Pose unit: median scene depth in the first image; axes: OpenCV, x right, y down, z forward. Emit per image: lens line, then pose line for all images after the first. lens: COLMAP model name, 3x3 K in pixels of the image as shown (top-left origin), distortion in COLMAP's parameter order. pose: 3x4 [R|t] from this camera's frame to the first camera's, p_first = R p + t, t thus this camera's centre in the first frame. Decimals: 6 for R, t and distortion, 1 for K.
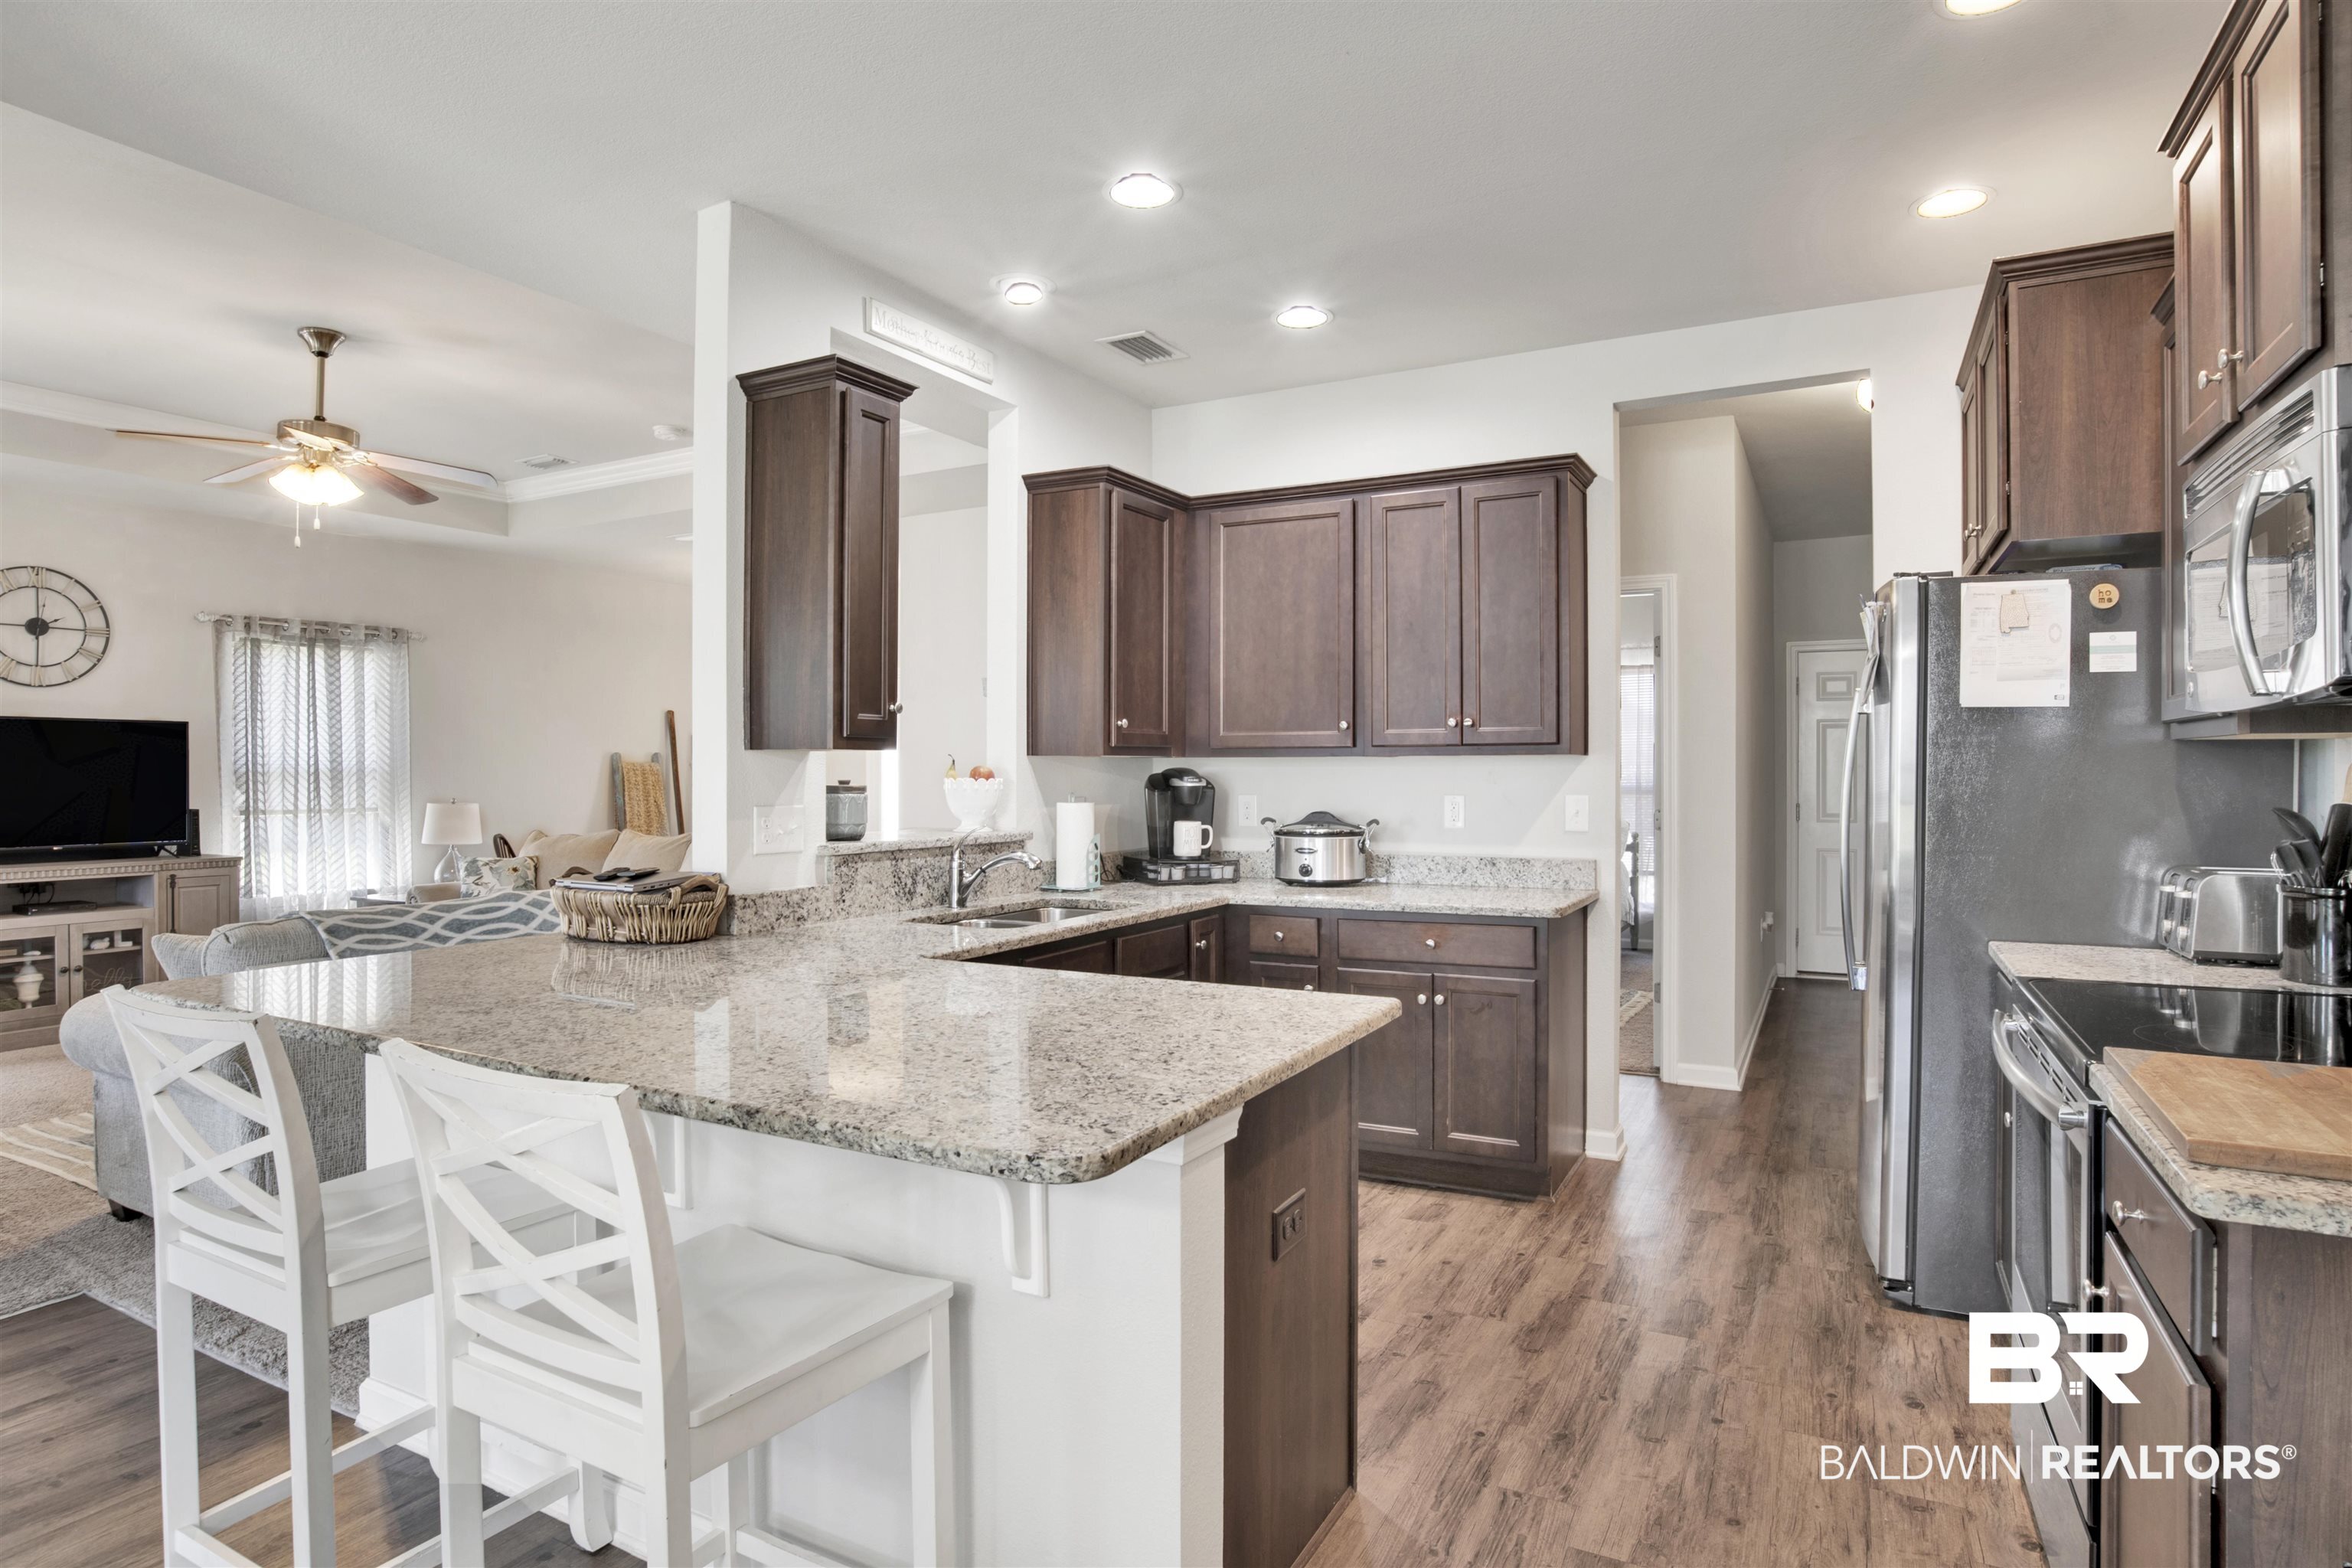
lens RADIAL K [[1257.3, 0, 1199.7], [0, 1257.3, 778.9], [0, 0, 1]] dist [-0.063053, 0.019759]
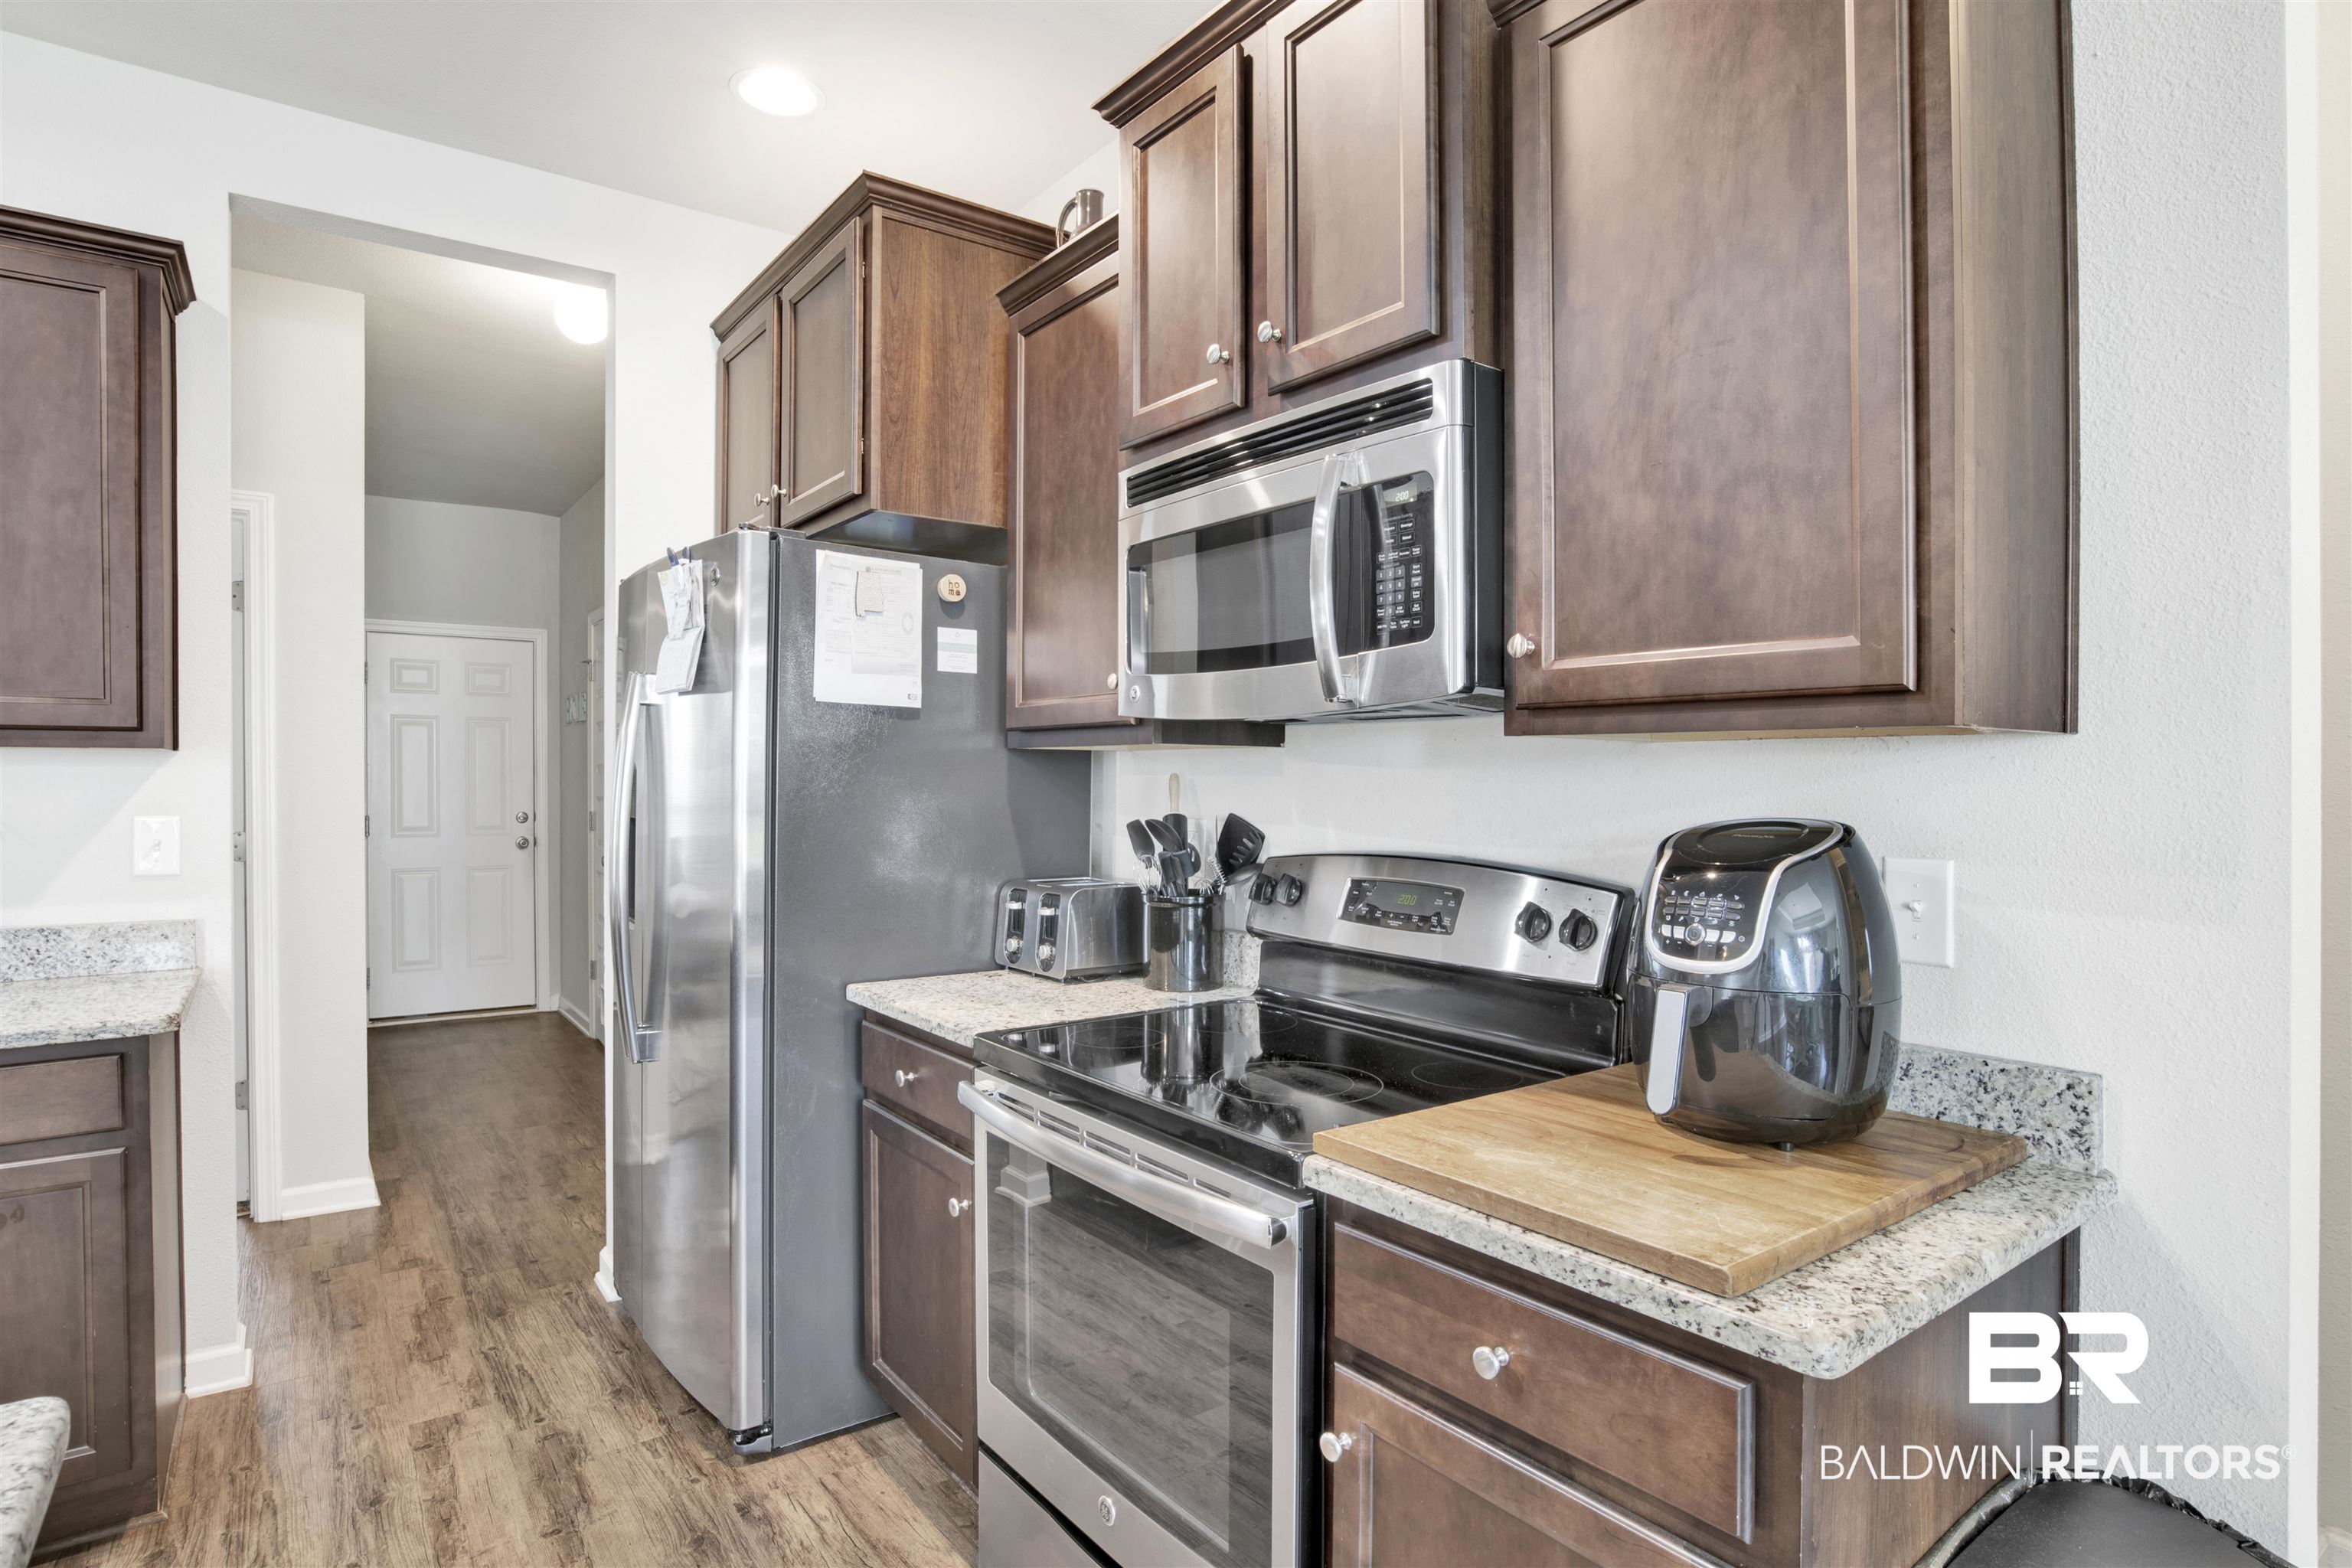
lens RADIAL K [[1257.3, 0, 1223.8], [0, 1257.3, 795.3], [0, 0, 1]] dist [-0.063053, 0.019759]
pose [[0.426256, -0.005854, 0.904583, -0.007706], [-0.001864, 0.999971, 0.007350, -0.001746], [-0.904600, -0.004819, 0.426233, 0.242137]]
